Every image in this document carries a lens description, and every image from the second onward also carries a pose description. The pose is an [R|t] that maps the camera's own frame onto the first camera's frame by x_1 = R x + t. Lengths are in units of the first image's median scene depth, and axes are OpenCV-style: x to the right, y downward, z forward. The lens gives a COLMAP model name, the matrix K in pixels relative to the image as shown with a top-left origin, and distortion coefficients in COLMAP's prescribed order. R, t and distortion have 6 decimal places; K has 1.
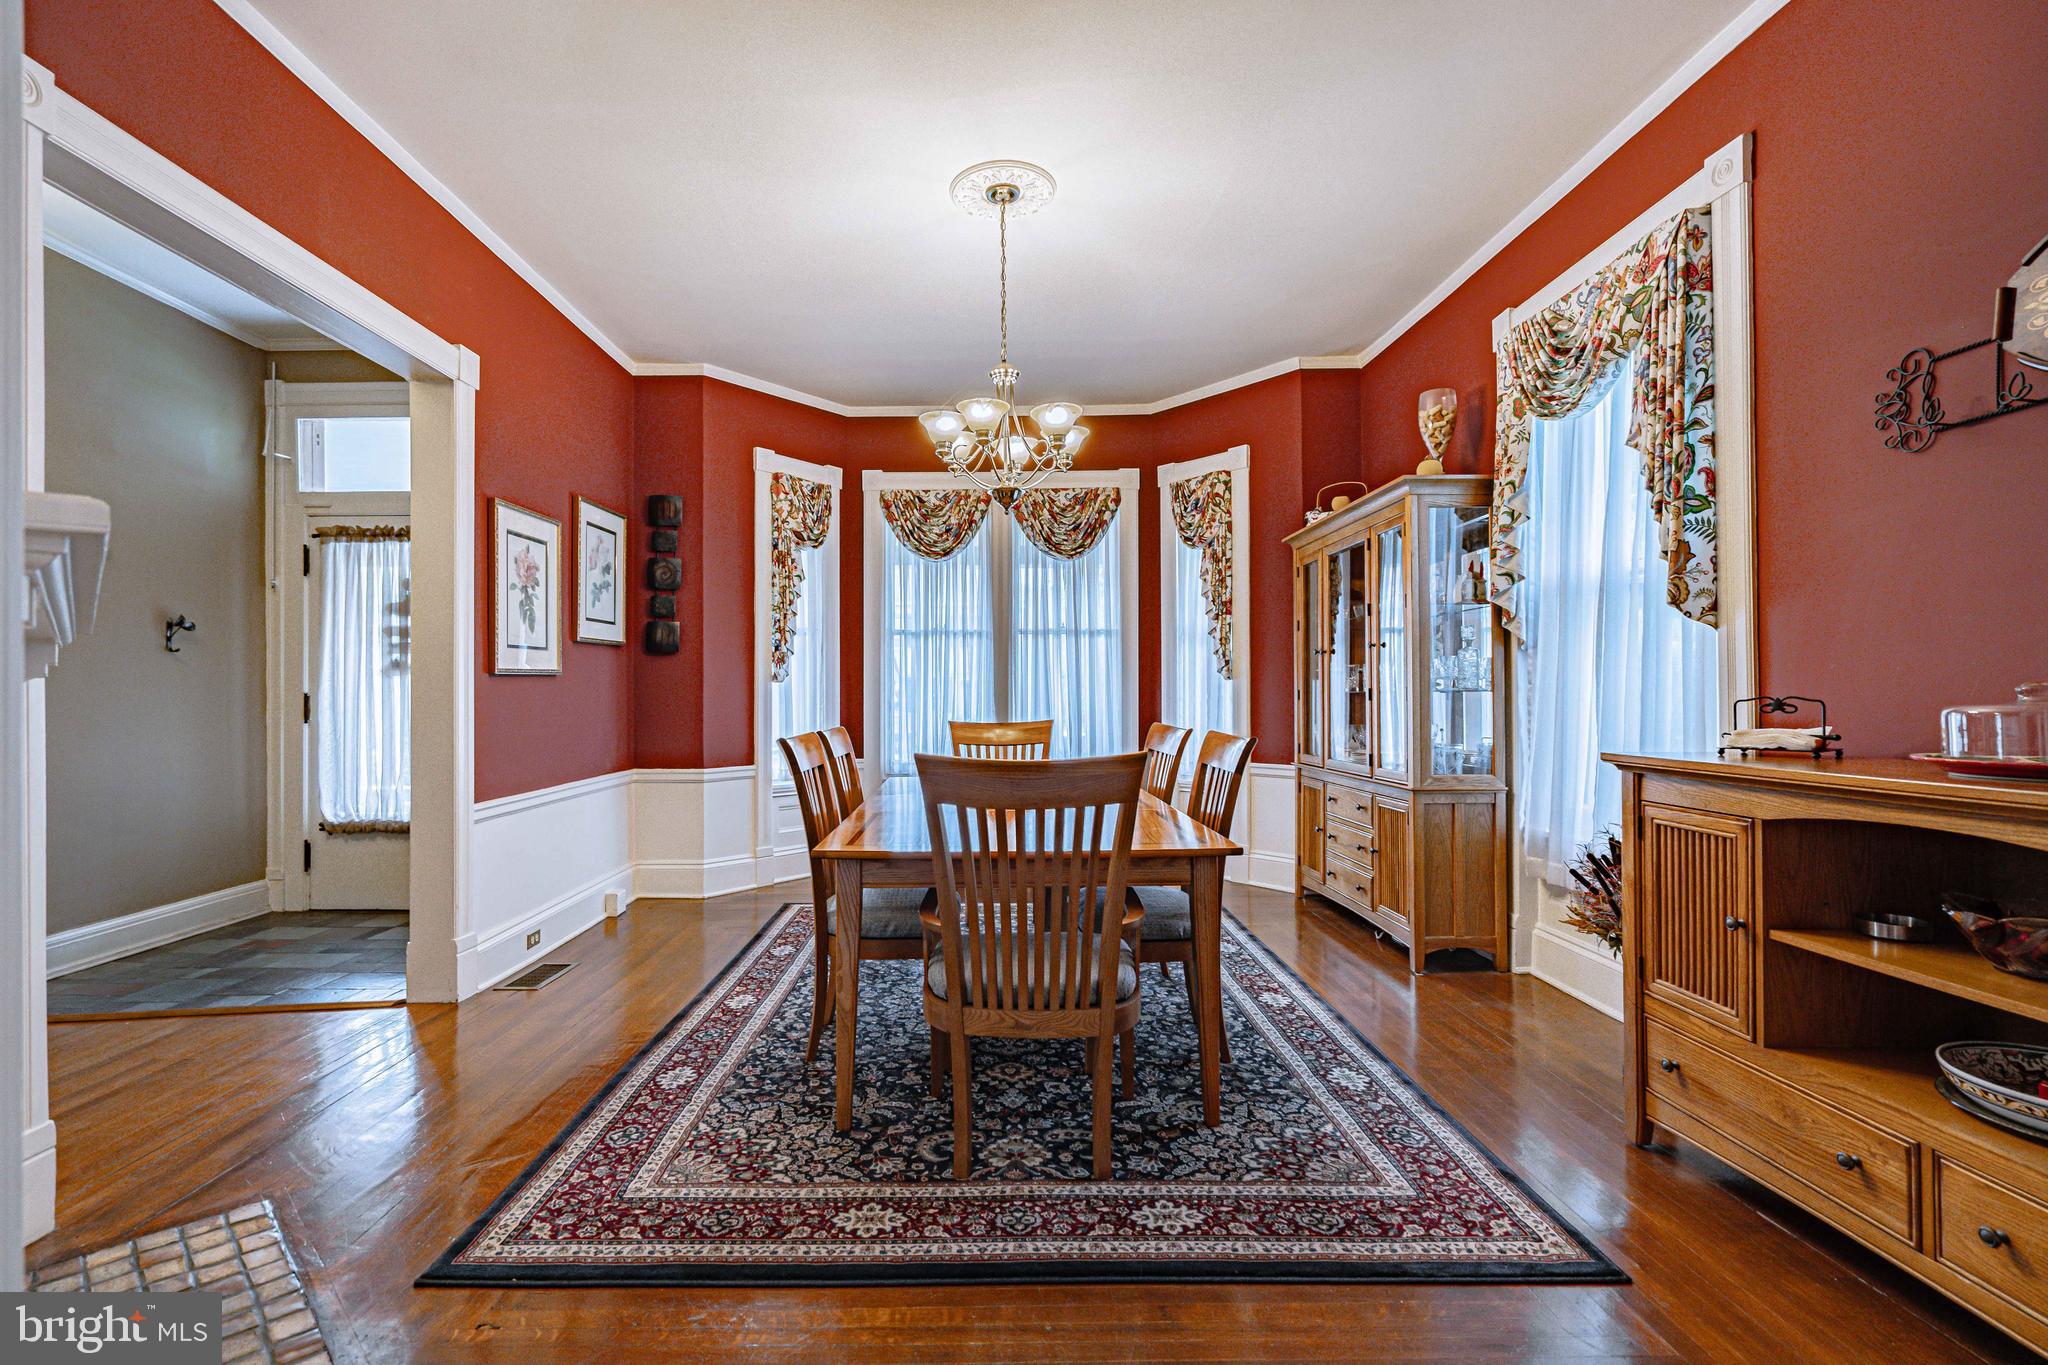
lens RADIAL K [[972.8, 0, 1015.2], [0, 972.8, 688.8], [0, 0, 1]] dist [0.002949, 0.000207]
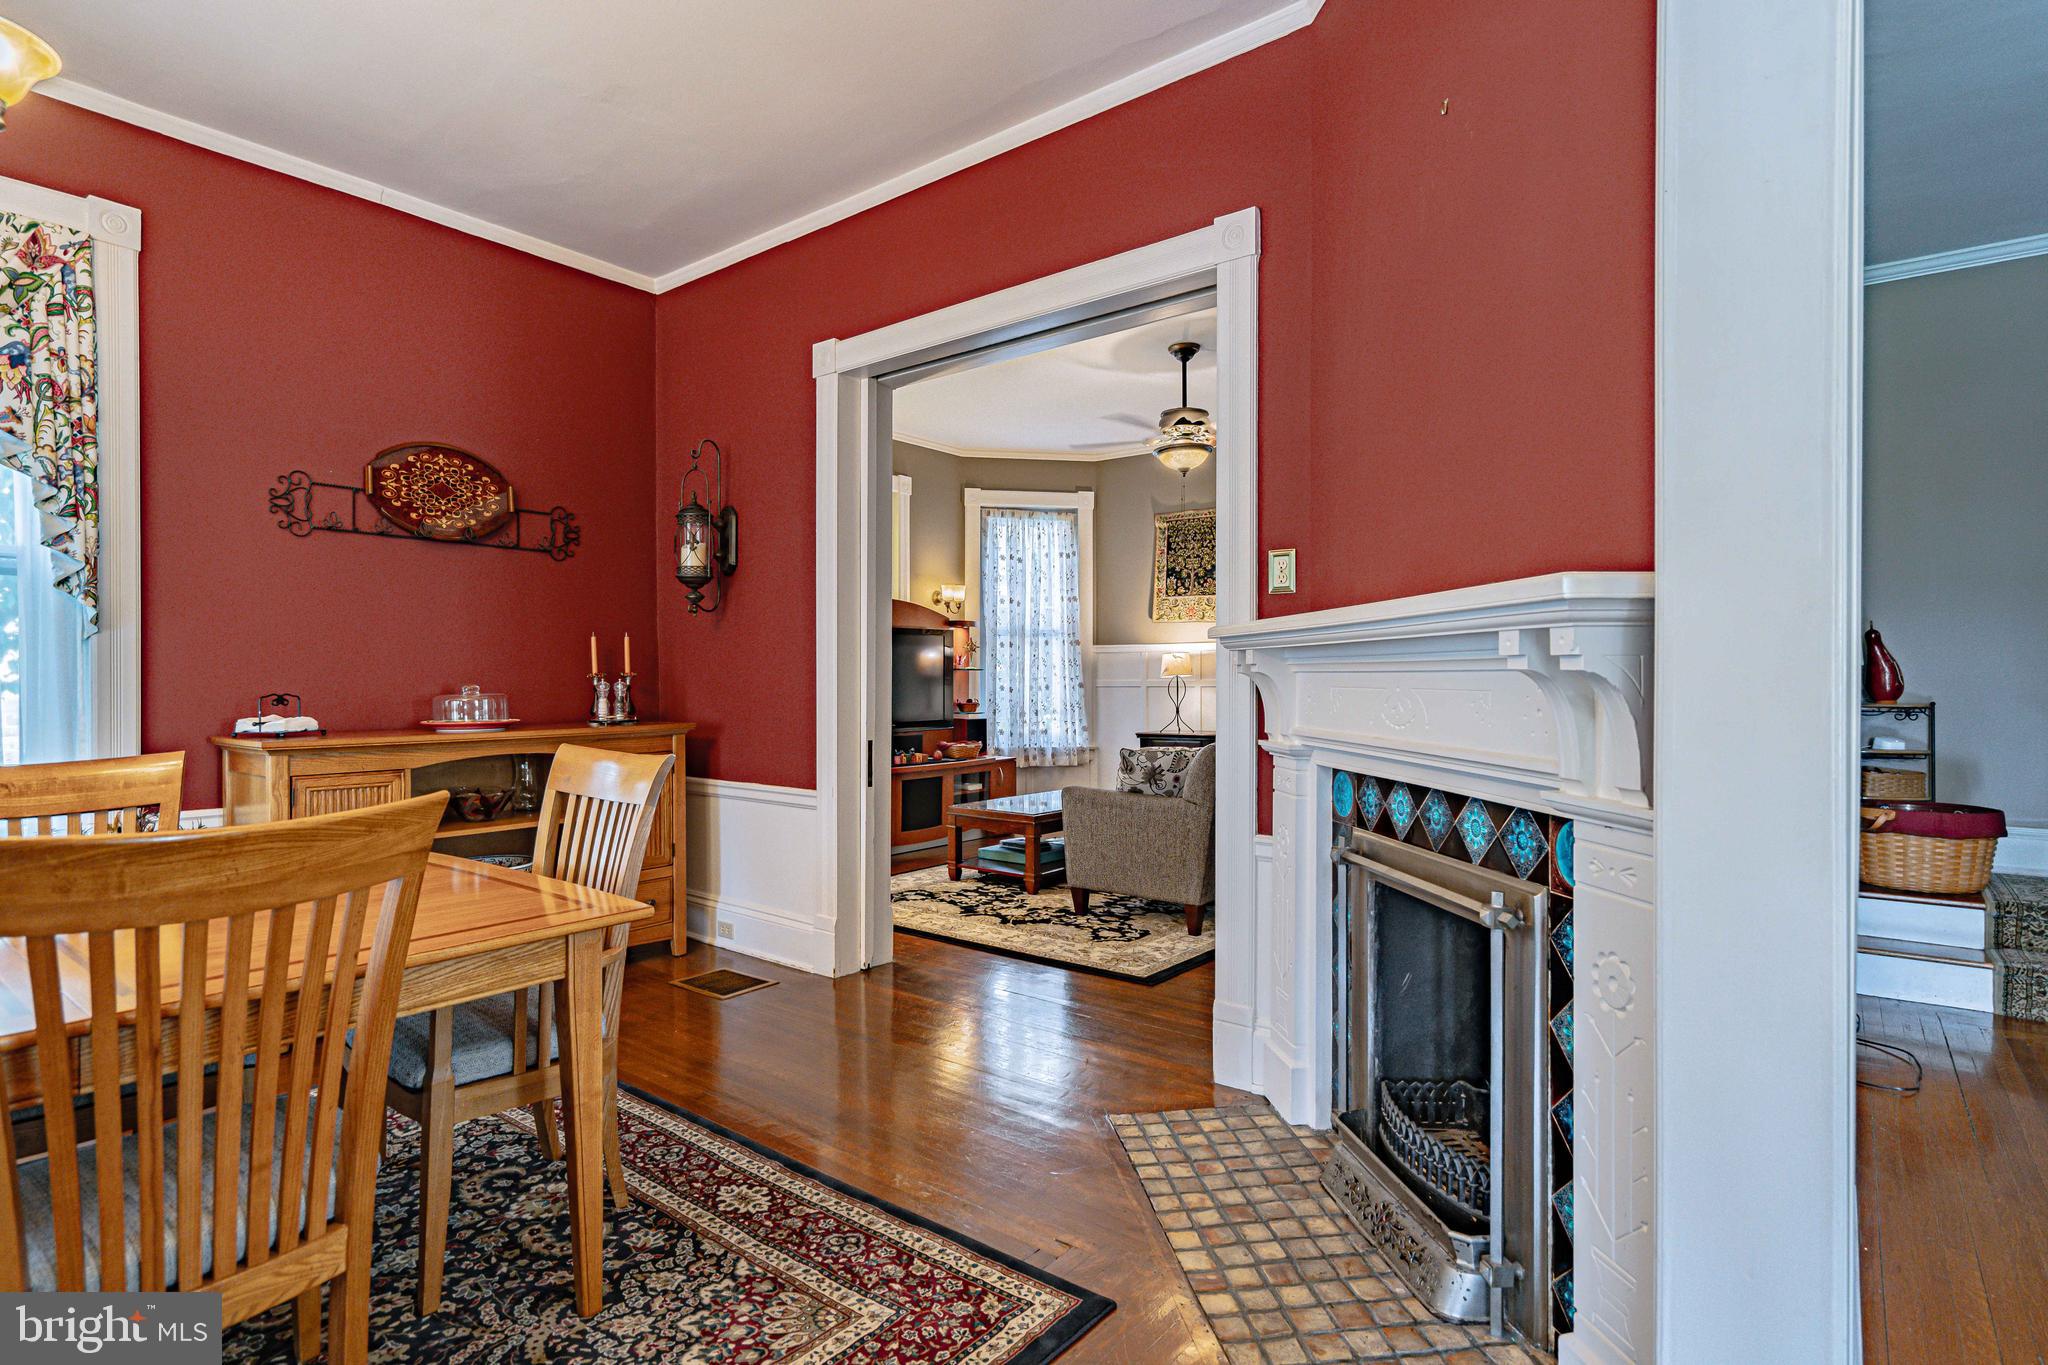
lens RADIAL K [[1033.0, 0, 1022.6], [0, 1033.0, 687.8], [0, 0, 1]] dist [-0.001707, -0.000187]
pose [[-0.785574, 0.005287, 0.618745, -1.032219], [0.003681, 0.999986, -0.003871, 0.008558], [-0.618756, -0.000763, -0.785583, 1.630069]]
